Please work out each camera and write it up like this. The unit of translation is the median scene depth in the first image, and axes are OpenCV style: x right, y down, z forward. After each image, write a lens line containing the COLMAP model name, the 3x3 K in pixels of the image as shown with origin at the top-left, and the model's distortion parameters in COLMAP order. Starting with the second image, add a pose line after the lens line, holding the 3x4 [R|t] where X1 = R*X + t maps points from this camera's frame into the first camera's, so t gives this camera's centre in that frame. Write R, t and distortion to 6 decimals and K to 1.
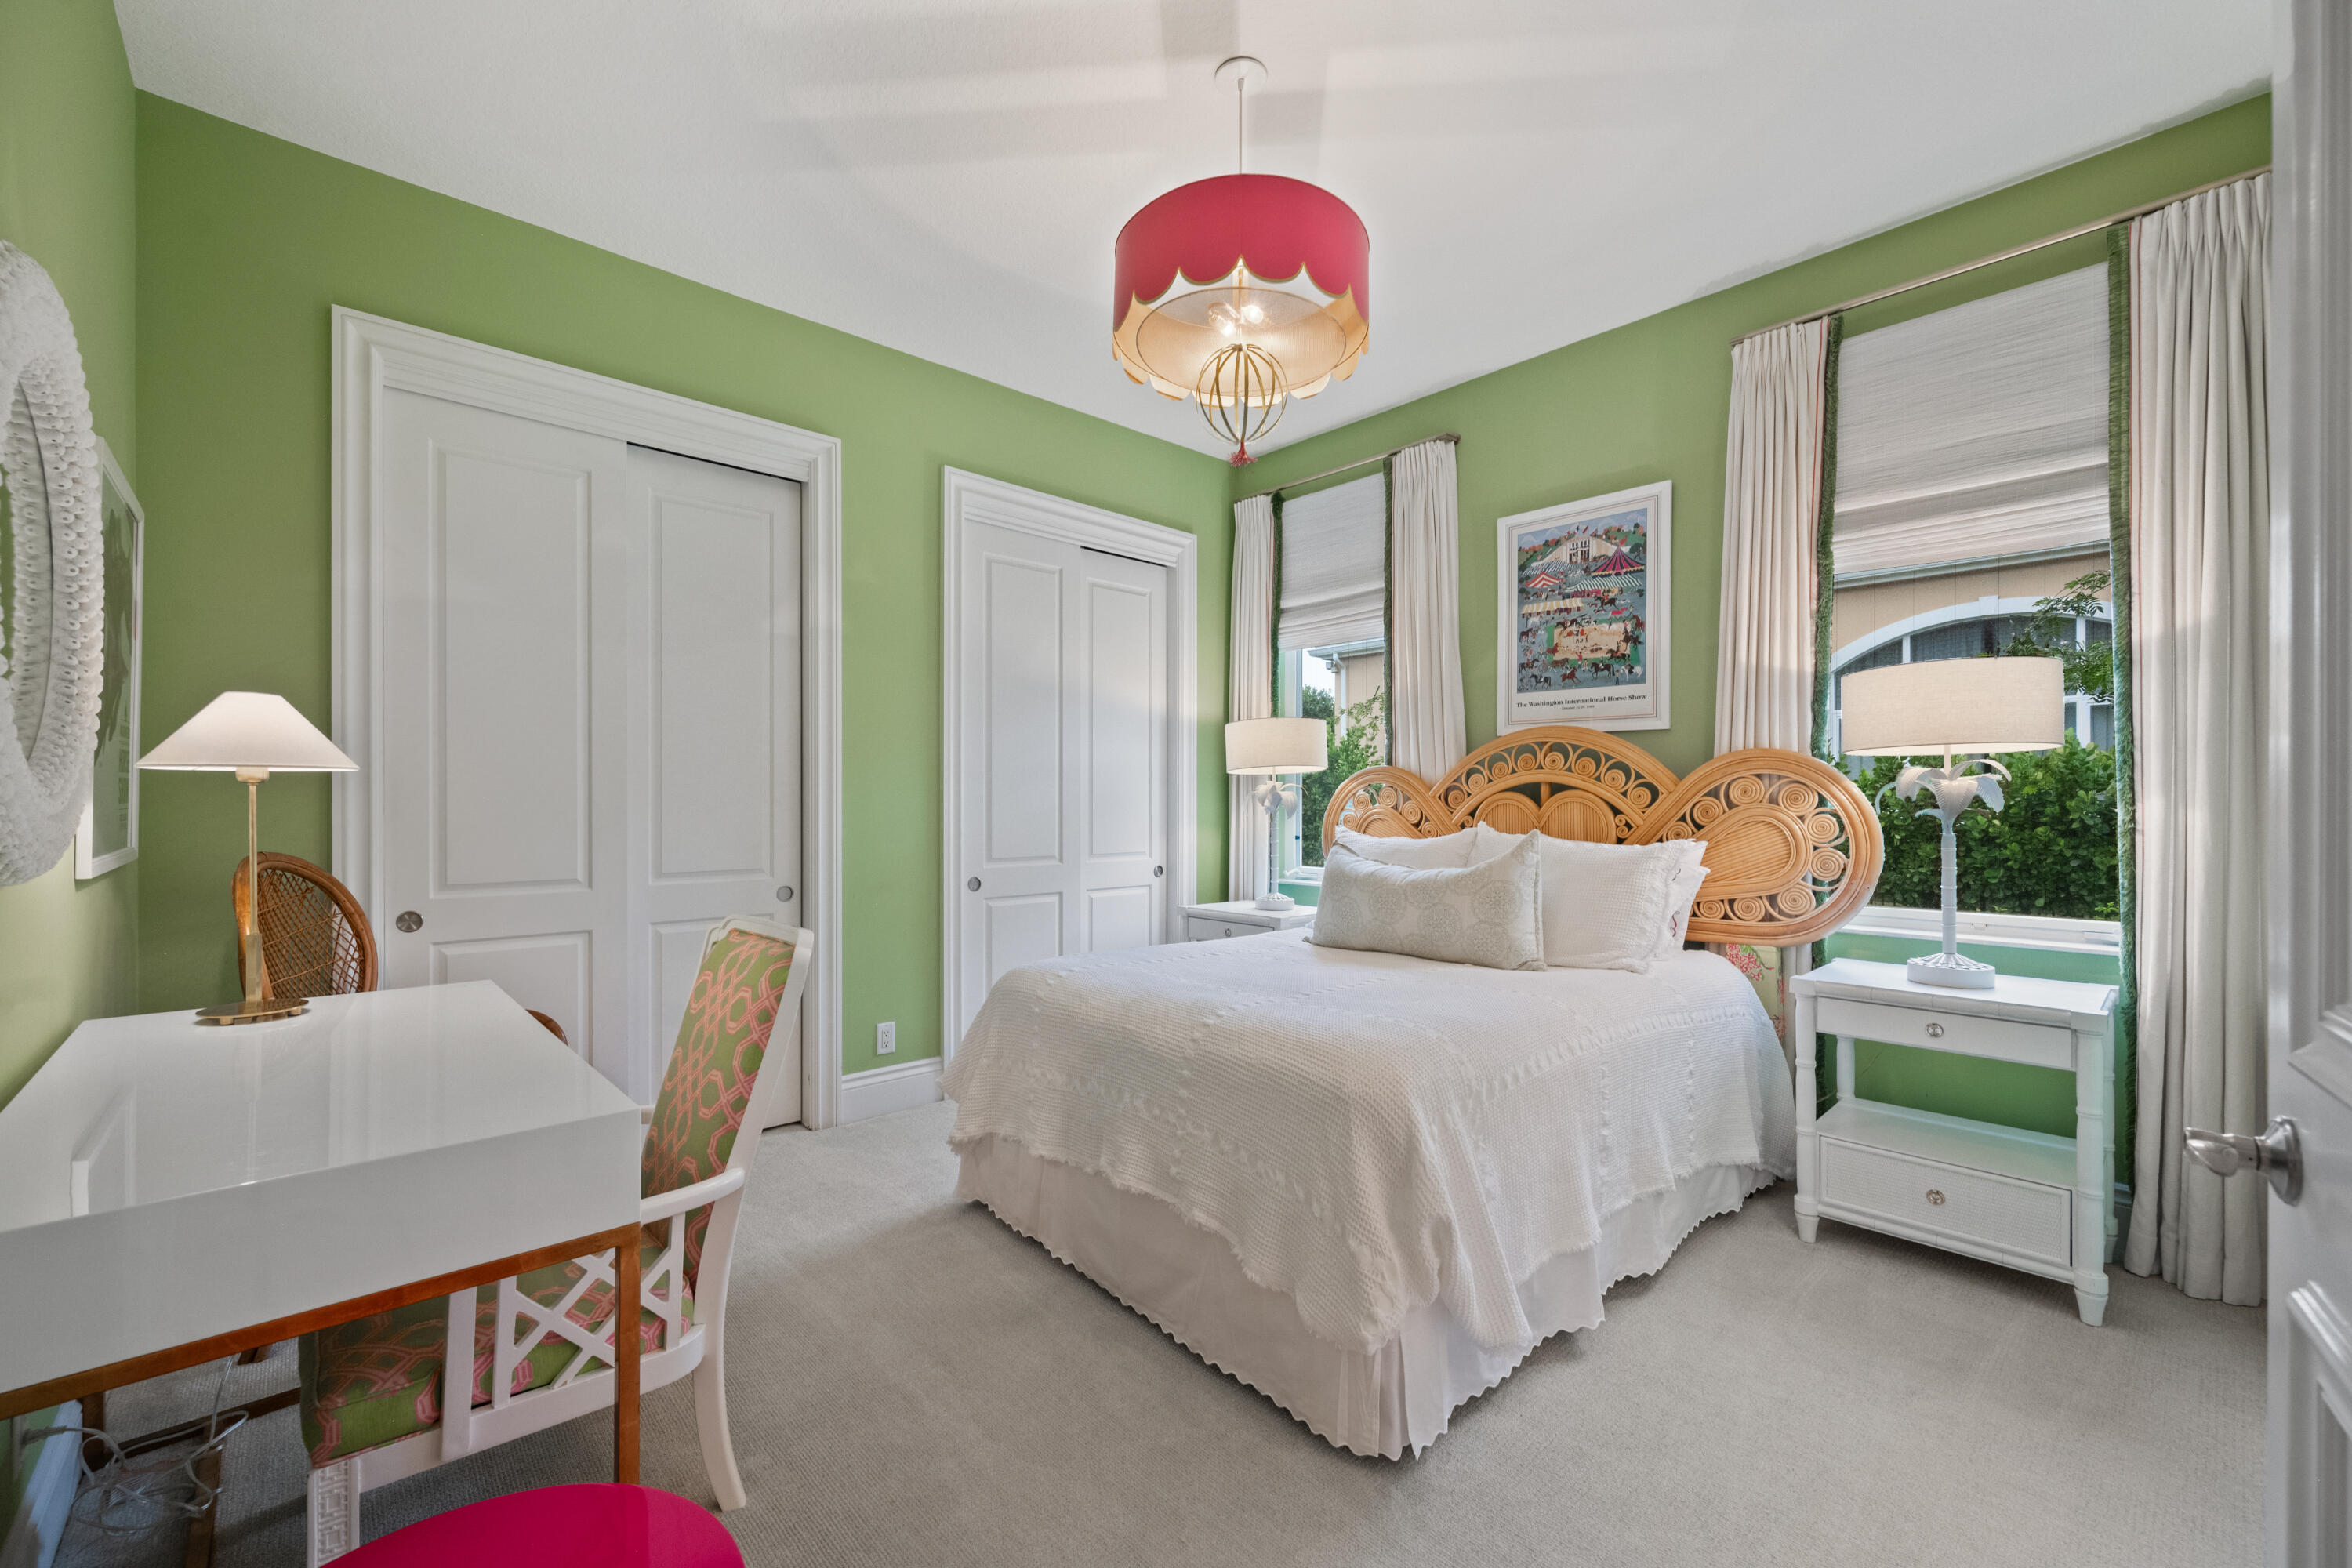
lens RADIAL K [[935.1, 0, 1176.3], [0, 935.1, 796.4], [0, 0, 1]] dist [-0.004858, 0.000612]
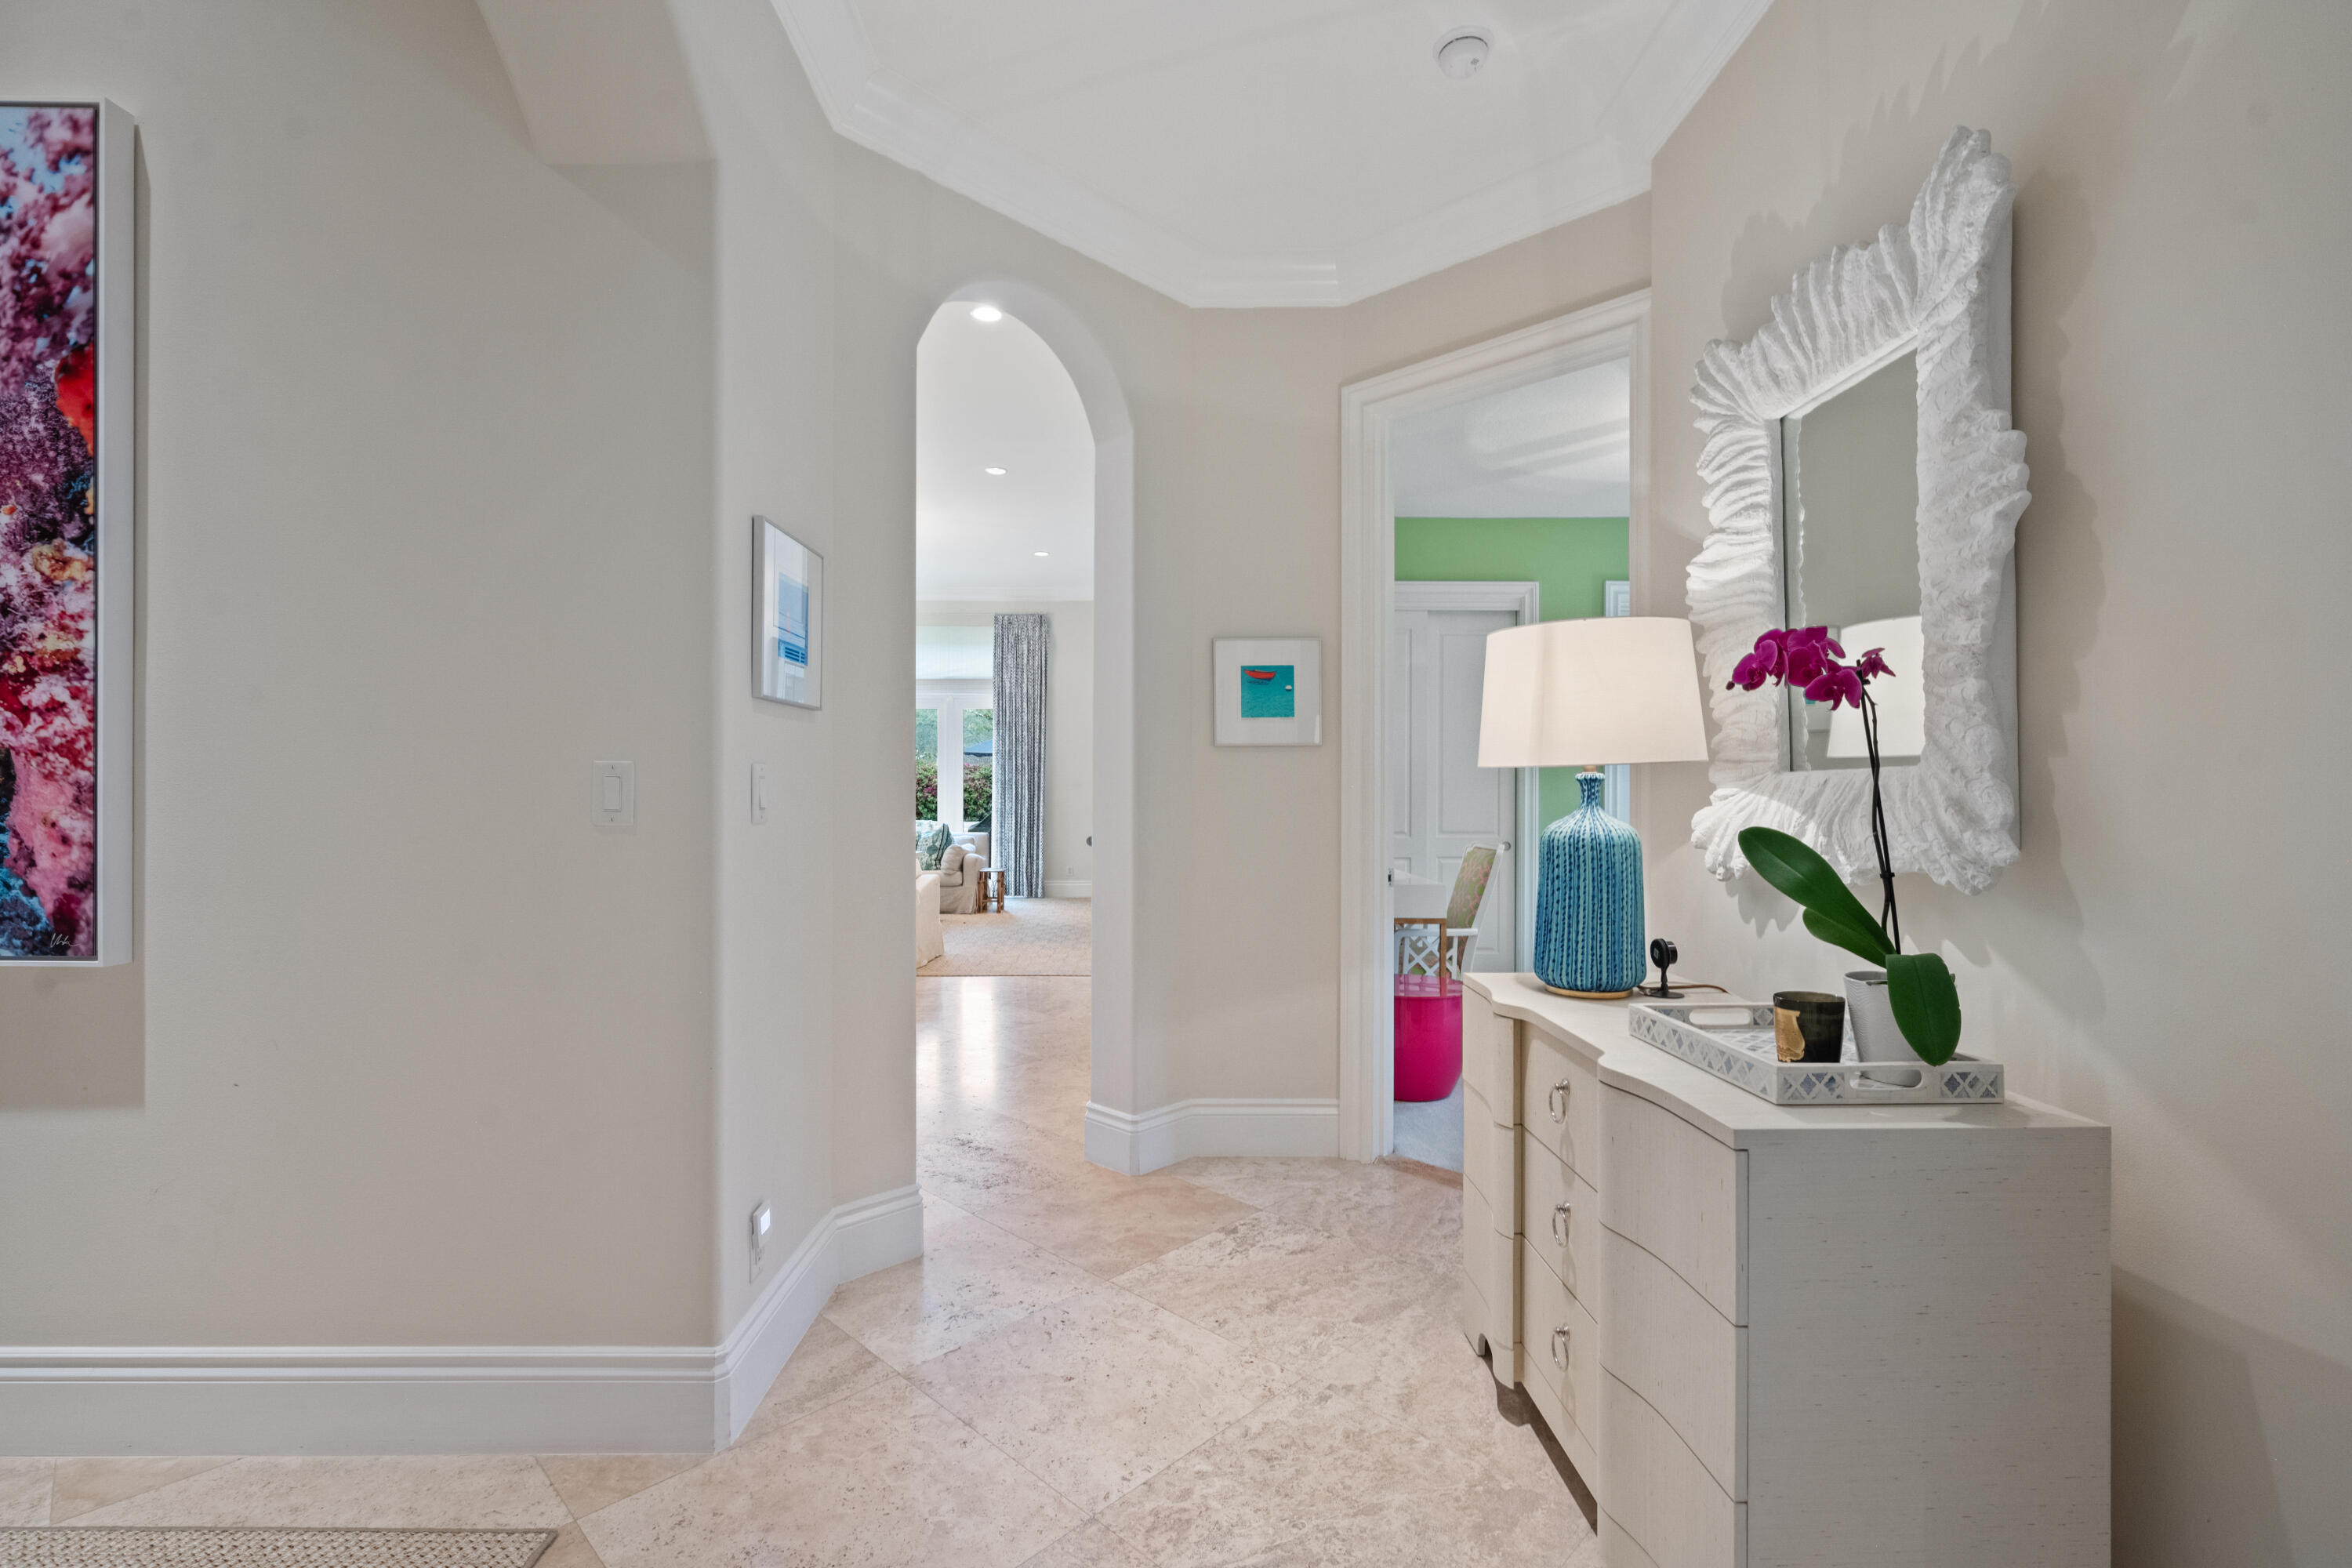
lens RADIAL K [[1061.1, 0, 1164.8], [0, 1061.1, 779.2], [0, 0, 1]] dist [-0.000116, 0.000002]
pose [[0.739480, -0.001084, -0.673177, 0.966218], [-0.005626, 0.999954, -0.007790, -0.006938], [0.673154, 0.009548, 0.739440, -1.949346]]
